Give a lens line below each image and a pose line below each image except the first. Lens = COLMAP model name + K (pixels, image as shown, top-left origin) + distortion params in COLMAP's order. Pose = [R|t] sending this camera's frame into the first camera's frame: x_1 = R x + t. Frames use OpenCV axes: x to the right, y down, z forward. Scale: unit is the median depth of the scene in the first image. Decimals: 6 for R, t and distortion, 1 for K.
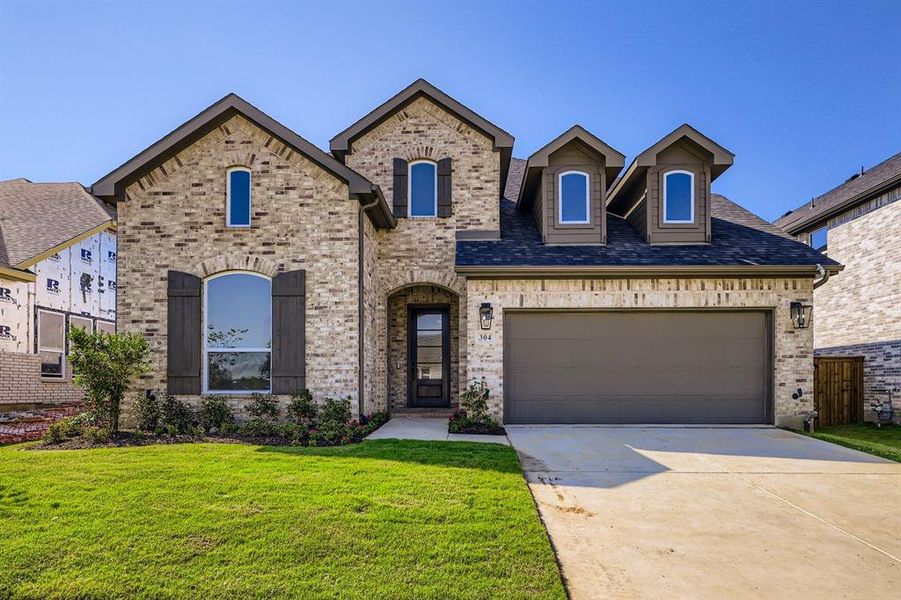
lens RADIAL K [[548.9, 0, 450.5], [0, 548.9, 300.0], [0, 0, 1]] dist [-0.004205, -0.000765]
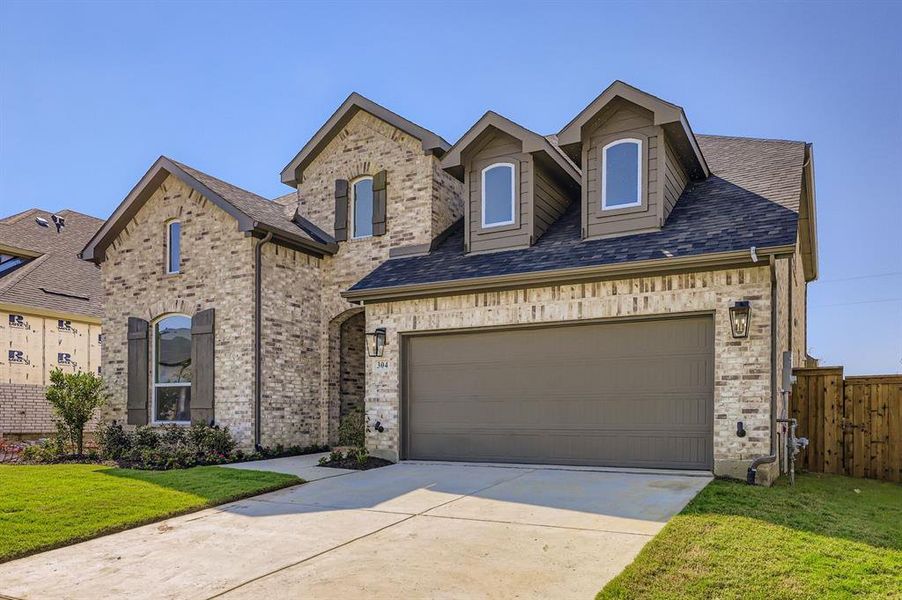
lens RADIAL K [[709.3, 0, 450.6], [0, 709.3, 293.7], [0, 0, 1]] dist [-0.000732, 0.000111]
pose [[0.877316, -0.080877, -0.473050, 0.737884], [0.071252, 0.996724, -0.038265, 0.002236], [0.474595, -0.000135, 0.880204, 0.001494]]
